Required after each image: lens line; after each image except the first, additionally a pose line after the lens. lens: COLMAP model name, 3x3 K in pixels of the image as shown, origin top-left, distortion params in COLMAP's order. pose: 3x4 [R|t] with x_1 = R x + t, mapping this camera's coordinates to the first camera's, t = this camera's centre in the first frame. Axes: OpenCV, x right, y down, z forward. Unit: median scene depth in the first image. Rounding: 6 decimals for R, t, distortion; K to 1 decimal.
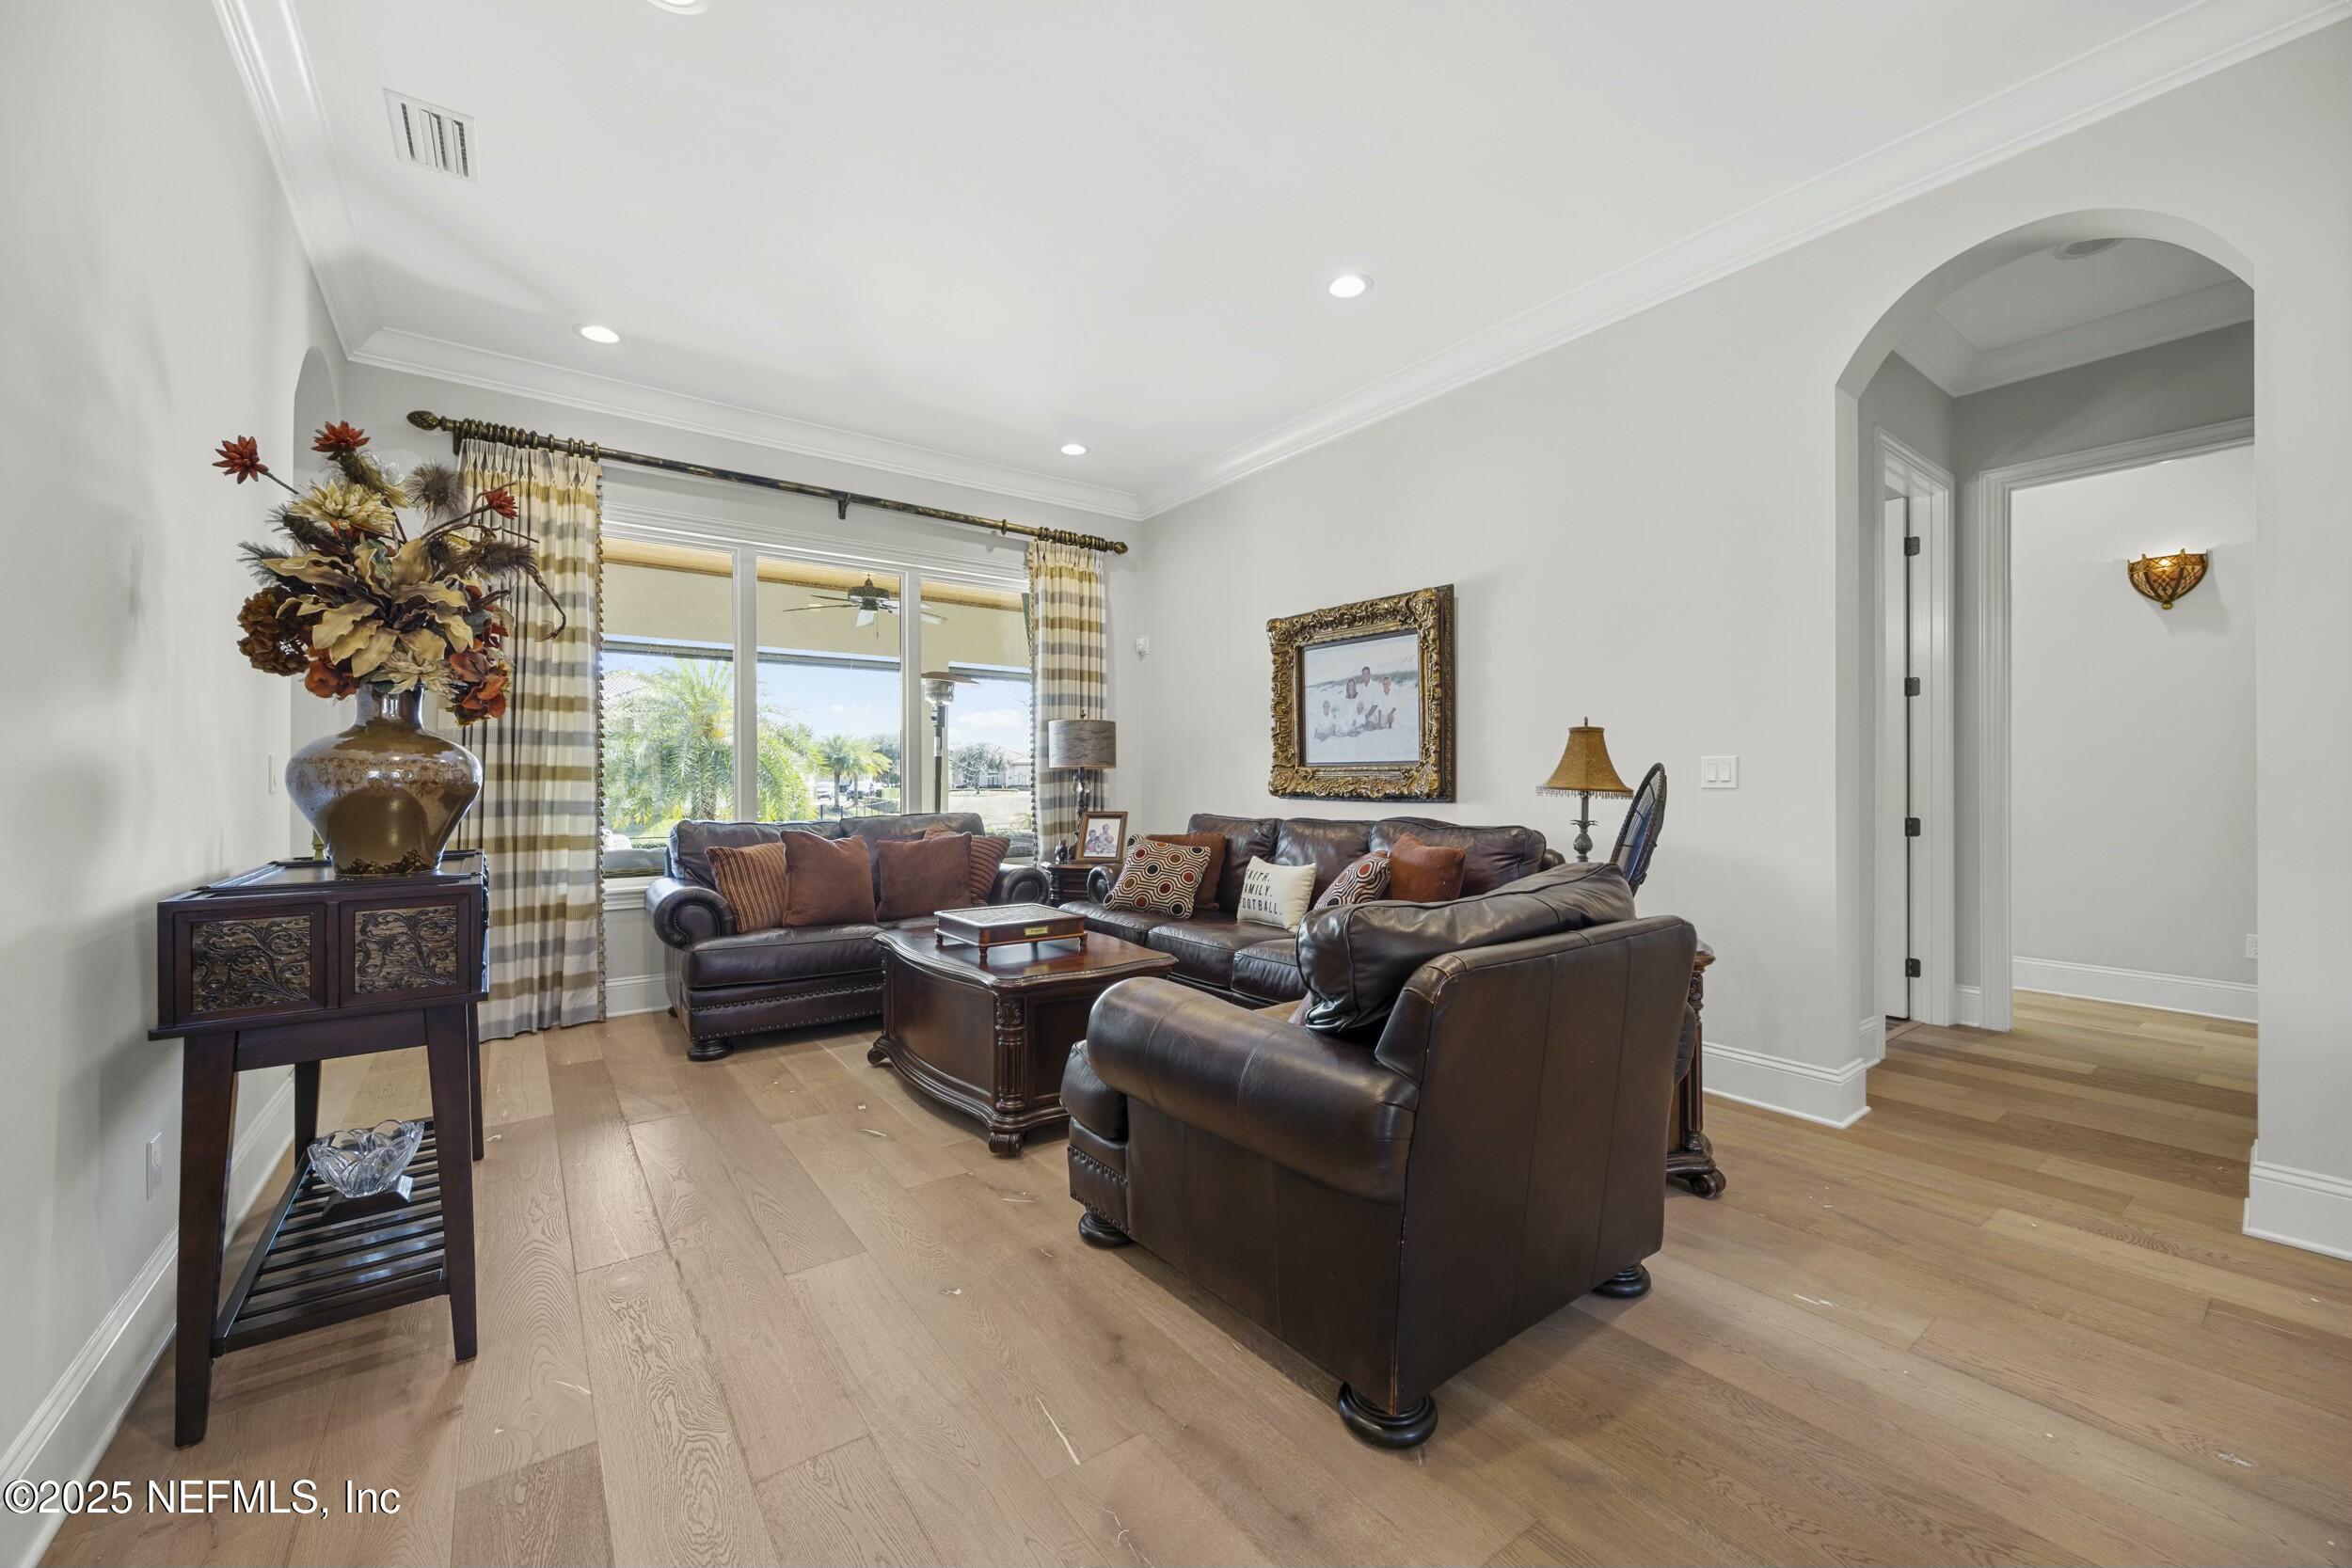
lens RADIAL K [[911.5, 0, 1176.0], [0, 911.5, 784.0], [0, 0, 1]] dist [0.003368, -0.000057]
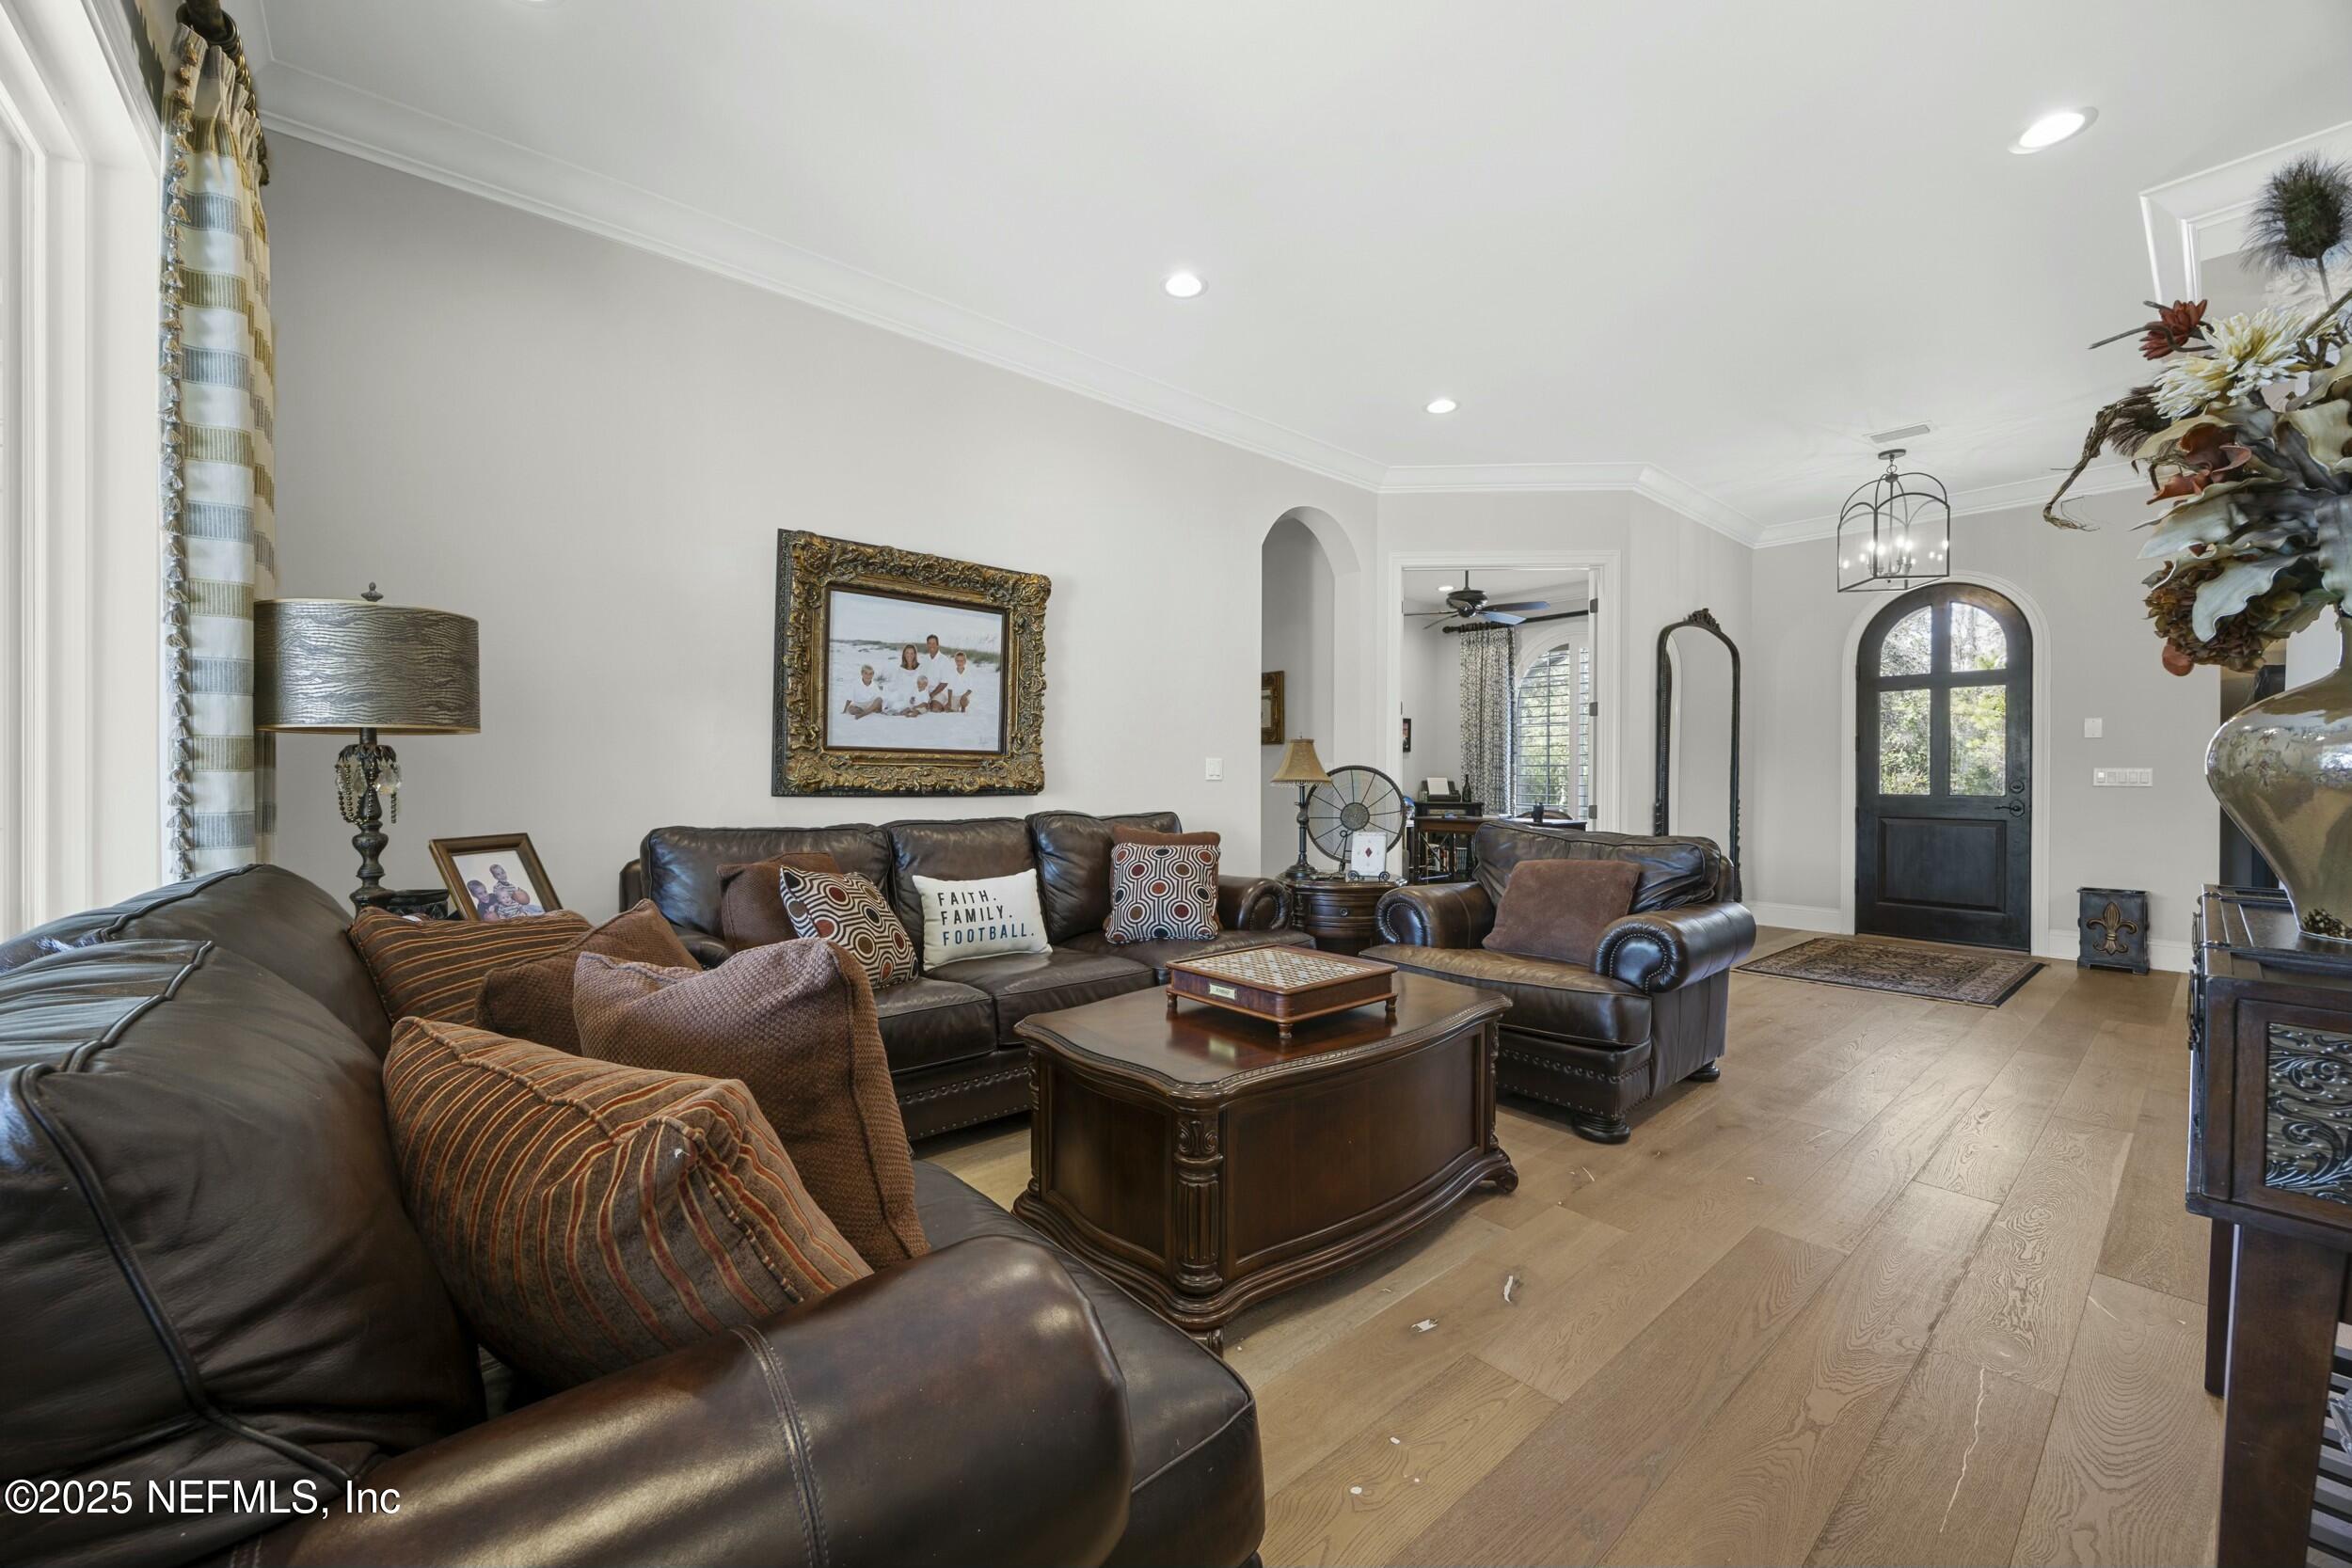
lens RADIAL K [[907.1, 0, 1174.2], [0, 907.1, 780.7], [0, 0, 1]] dist [-0.003599, -0.000602]
pose [[-0.072956, -0.001623, 0.997334, -0.643046], [-0.002940, 0.999995, 0.001412, 0.002980], [-0.997331, -0.002829, -0.072961, 0.849614]]
